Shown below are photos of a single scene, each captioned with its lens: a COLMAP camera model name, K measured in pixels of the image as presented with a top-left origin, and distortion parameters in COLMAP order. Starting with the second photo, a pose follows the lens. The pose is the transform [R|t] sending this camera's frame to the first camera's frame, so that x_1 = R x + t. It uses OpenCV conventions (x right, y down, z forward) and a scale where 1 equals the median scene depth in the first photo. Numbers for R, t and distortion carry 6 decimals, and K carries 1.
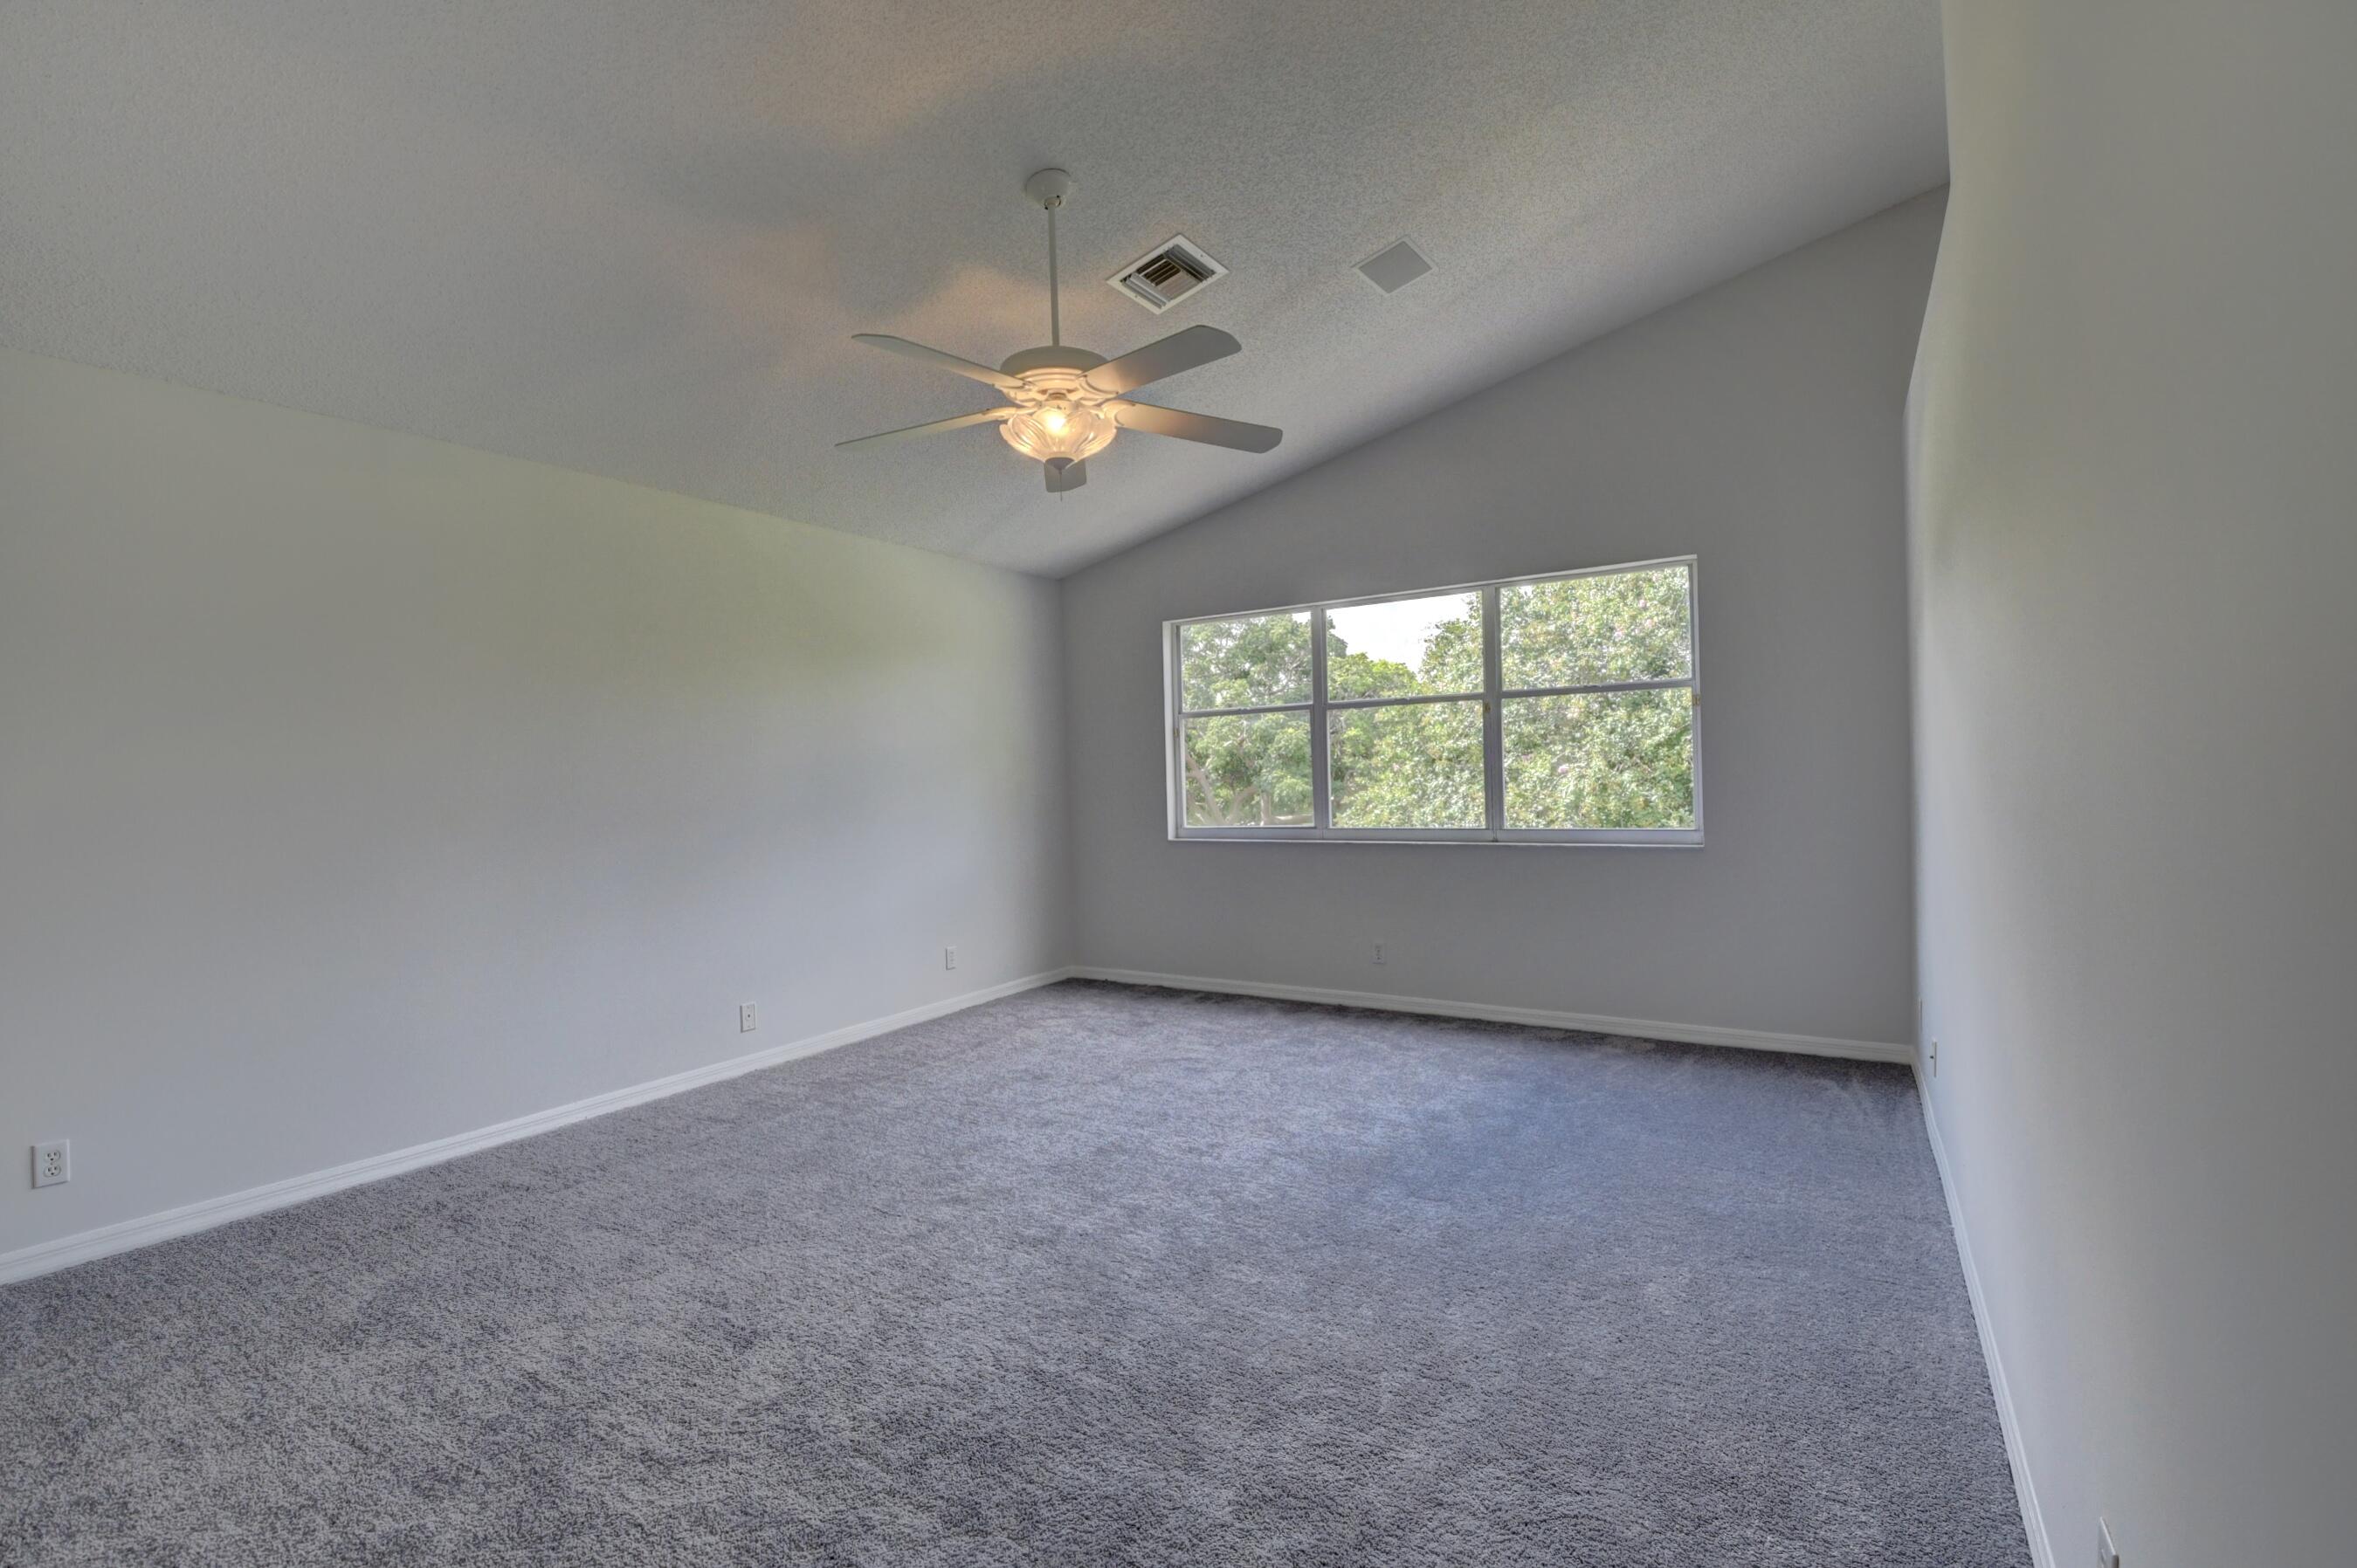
lens RADIAL K [[1020.9, 0, 1180.1], [0, 1020.9, 785.4], [0, 0, 1]] dist [0.015380, -0.027145]
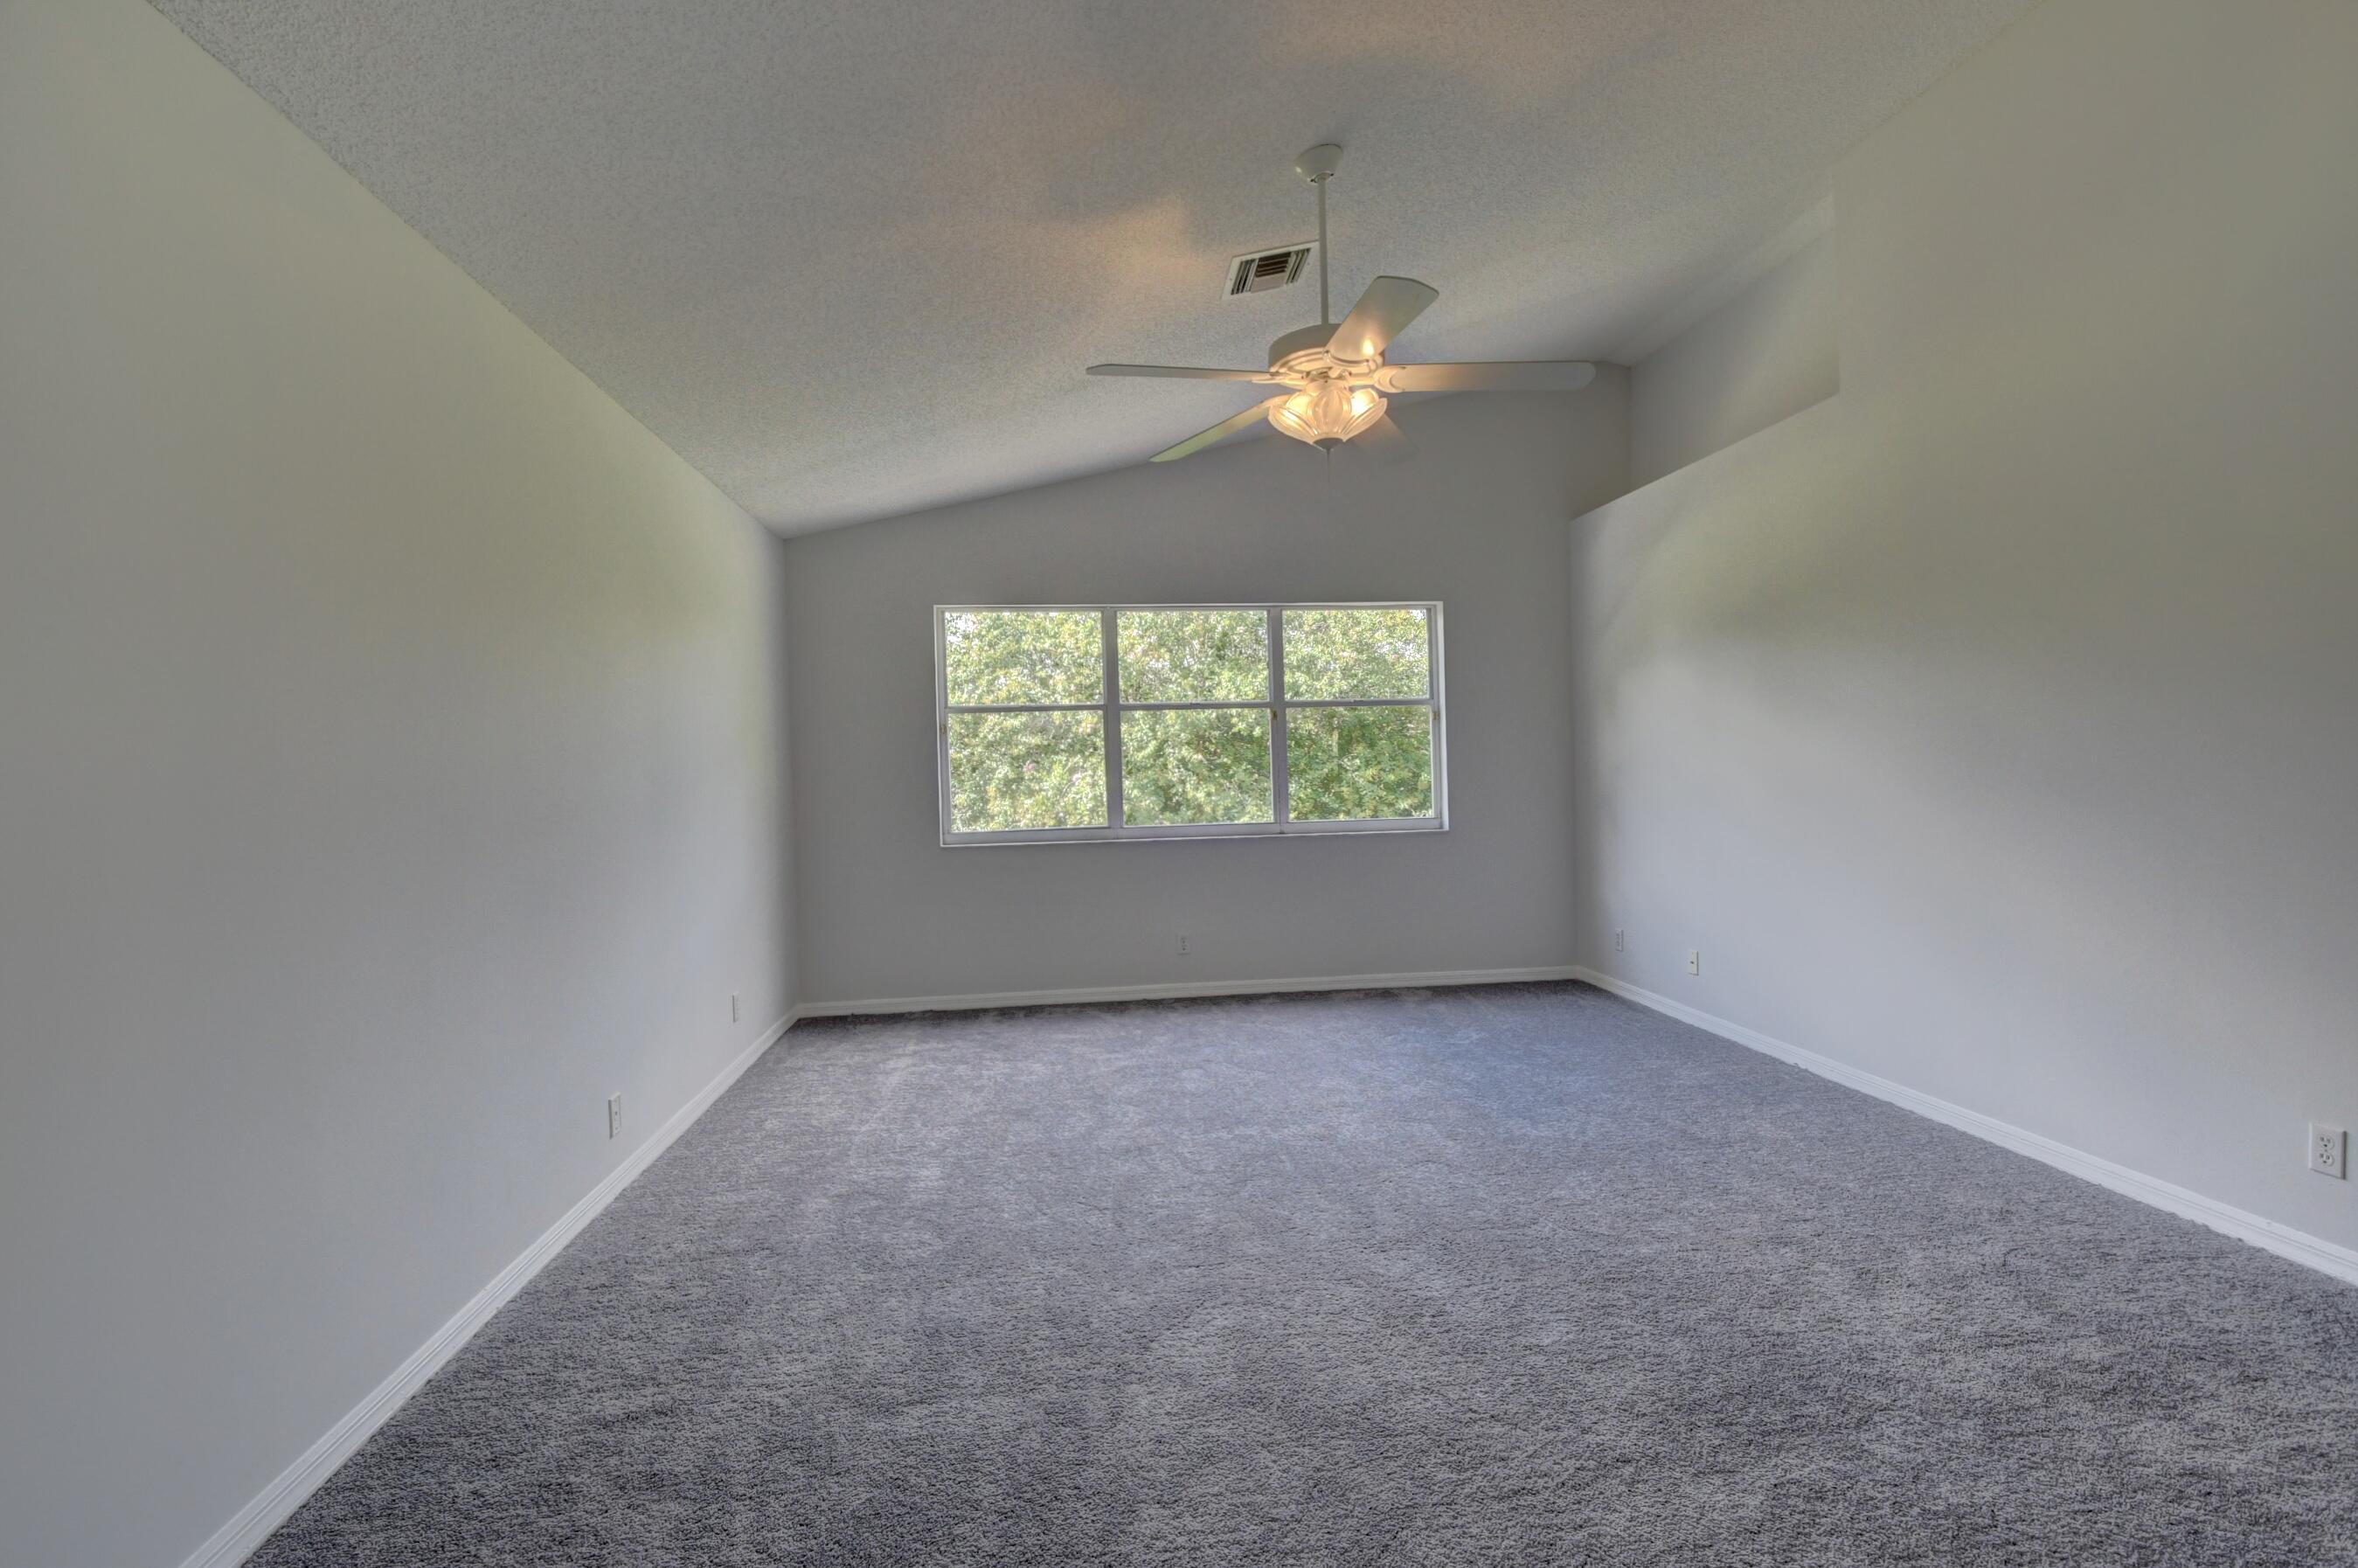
lens RADIAL K [[1021.5, 0, 1180.6], [0, 1021.5, 785.4], [0, 0, 1]] dist [0.015380, -0.027145]
pose [[0.786859, -0.004596, 0.617116, -0.505307], [0.010181, 0.999933, -0.005535, 0.007408], [-0.617049, 0.010638, 0.786853, 0.192160]]
